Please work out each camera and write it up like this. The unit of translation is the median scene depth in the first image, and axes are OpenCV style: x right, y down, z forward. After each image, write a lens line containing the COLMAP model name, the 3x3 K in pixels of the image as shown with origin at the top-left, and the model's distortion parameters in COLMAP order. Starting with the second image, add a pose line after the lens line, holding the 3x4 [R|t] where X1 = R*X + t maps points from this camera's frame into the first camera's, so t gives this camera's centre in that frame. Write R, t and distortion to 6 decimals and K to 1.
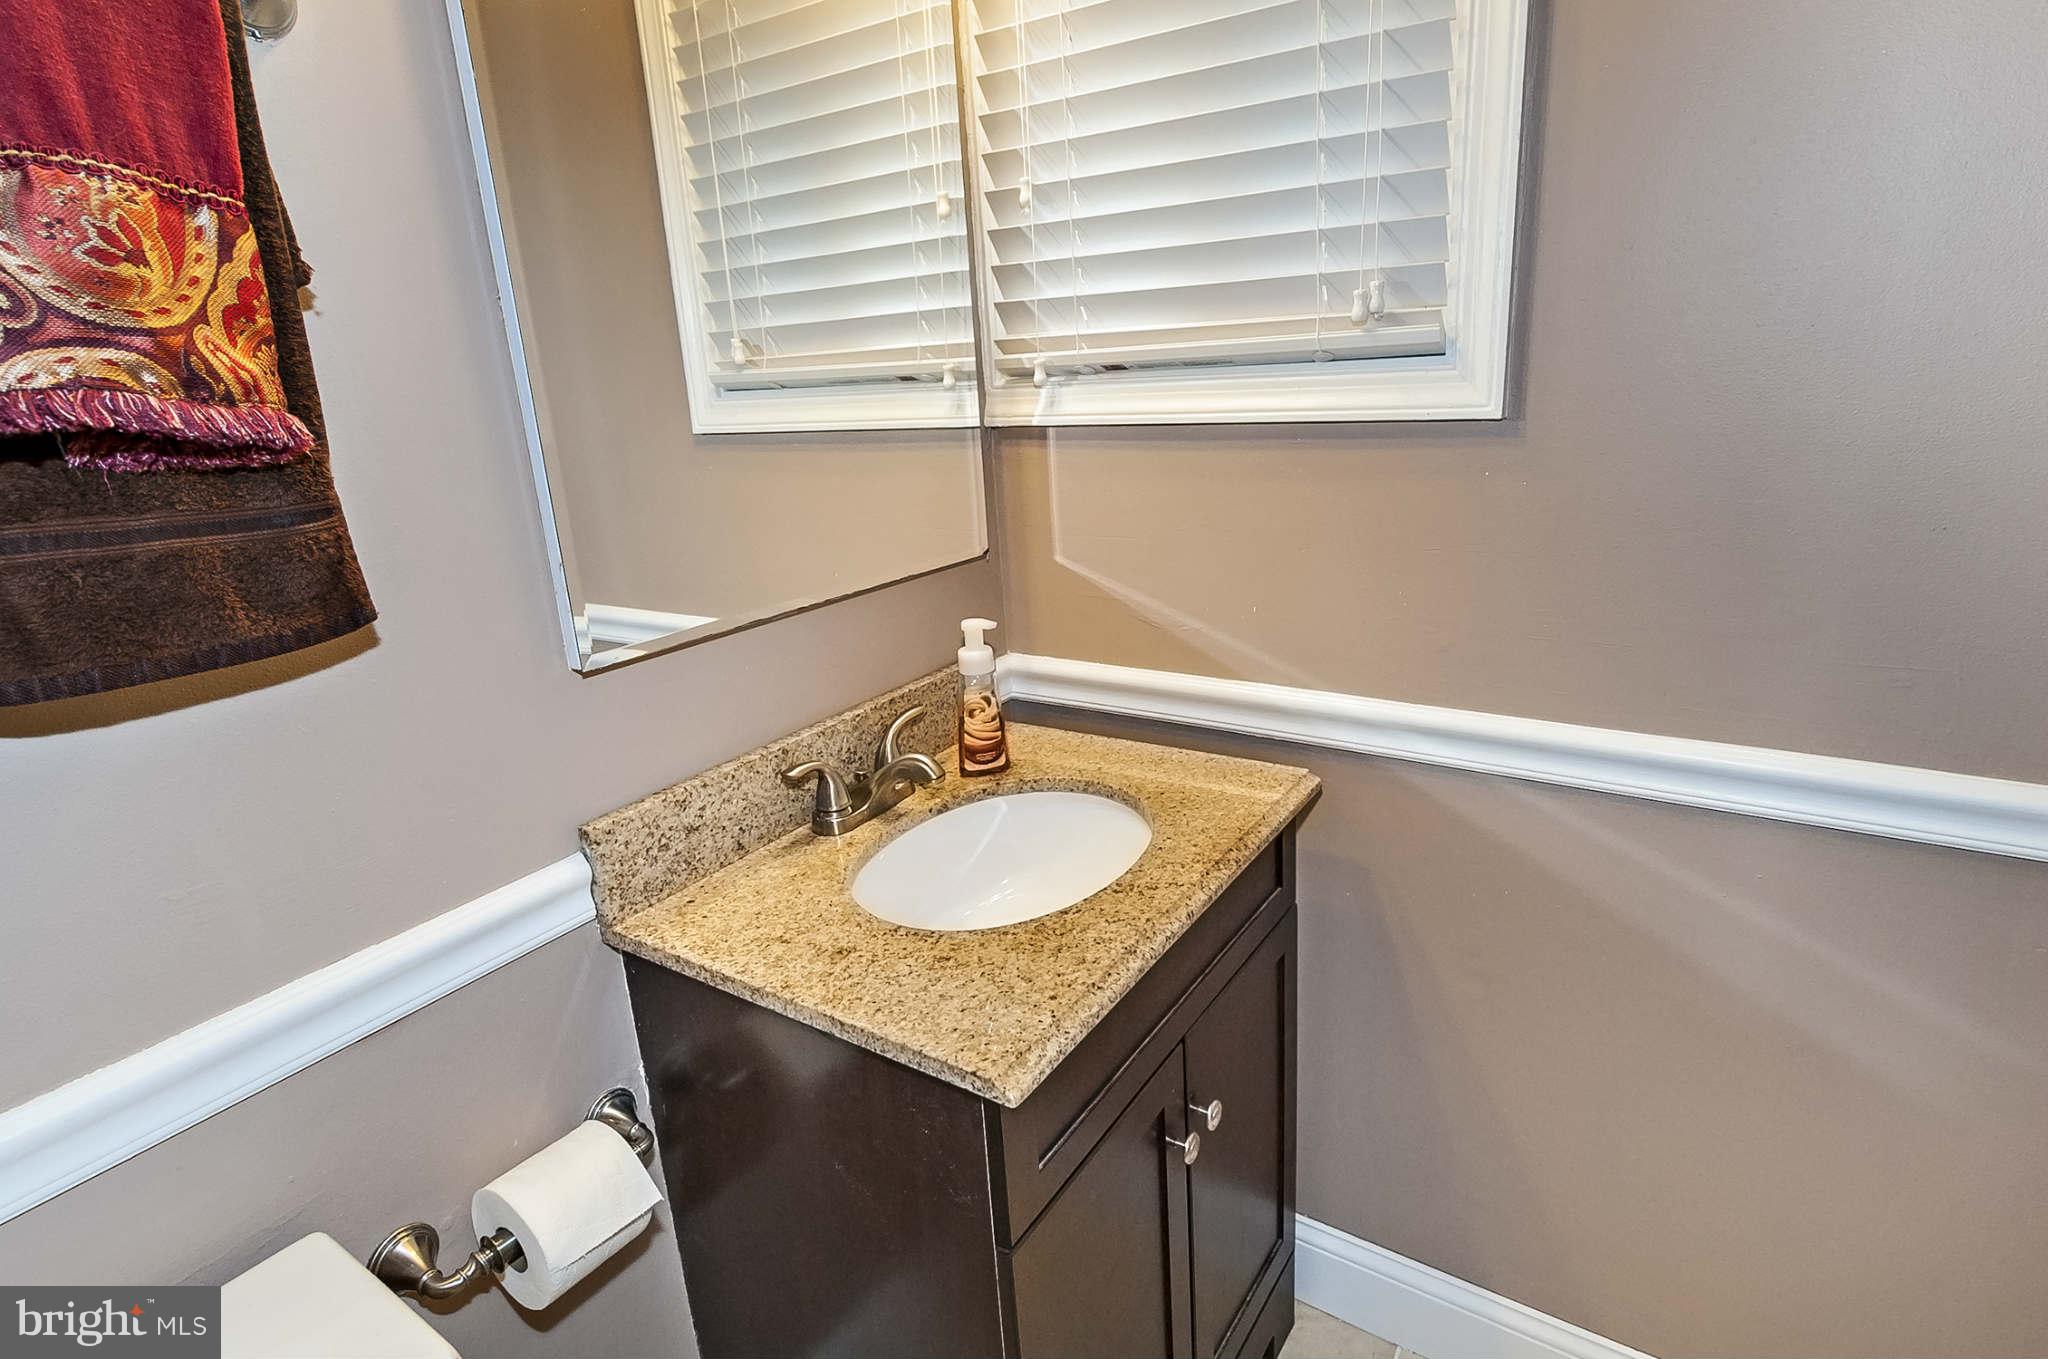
lens RADIAL K [[1076.3, 0, 1024.0], [0, 1076.3, 679.5], [0, 0, 1]] dist [0.013245, 0.000530]
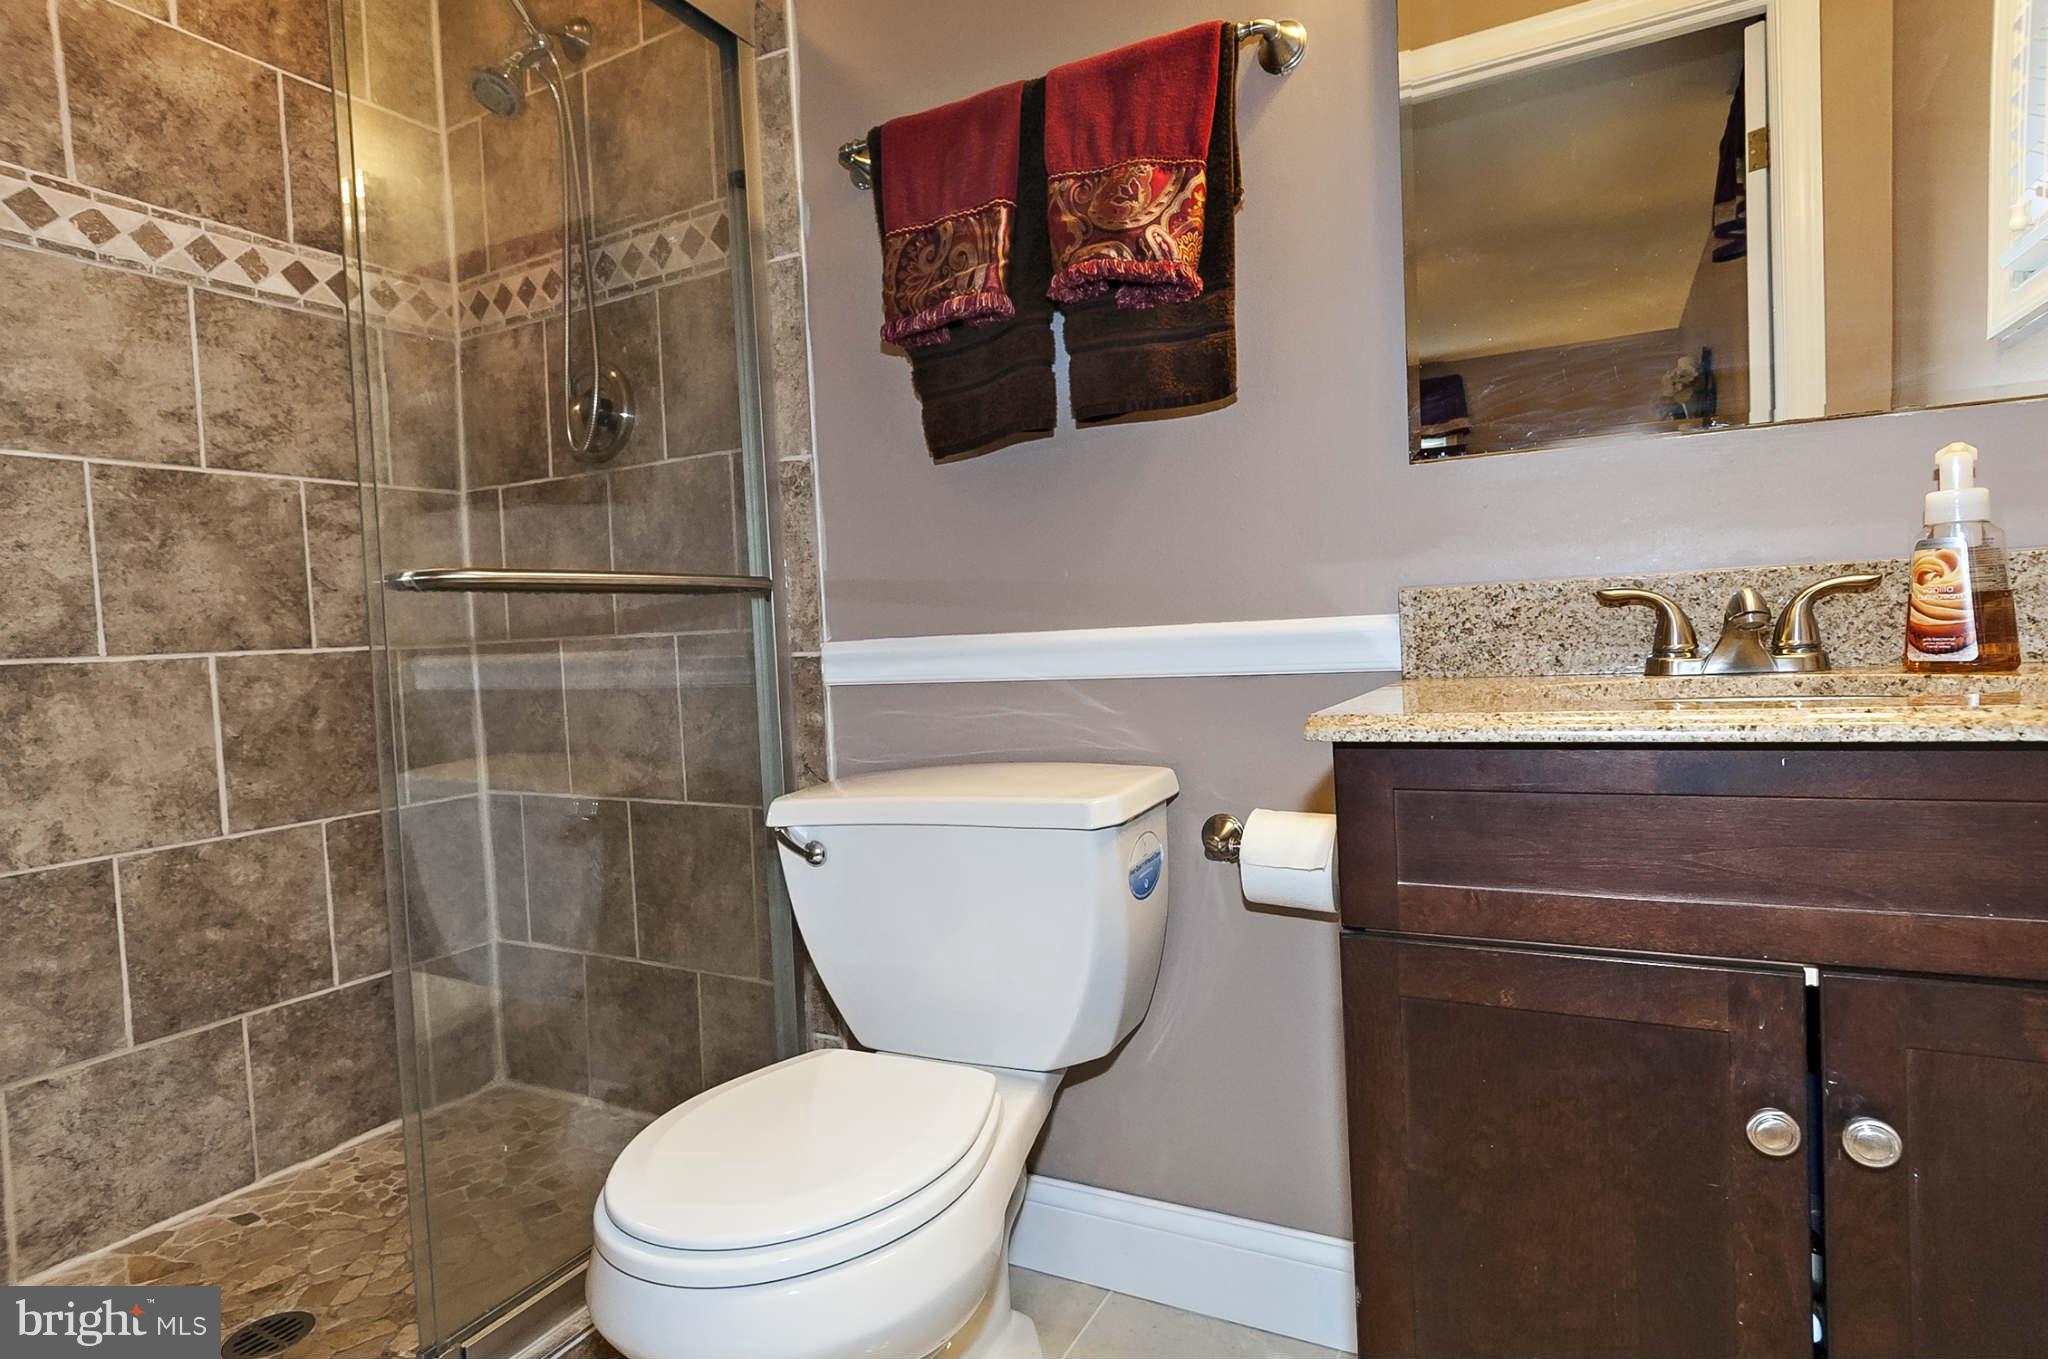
lens RADIAL K [[1076.3, 0, 1024.0], [0, 1076.3, 679.5], [0, 0, 1]] dist [0.013245, 0.000530]
pose [[0.102625, 0.105415, -0.989119, 0.770900], [-0.247742, 0.965744, 0.077220, 0.236710], [0.963375, 0.237122, 0.125225, 0.415778]]
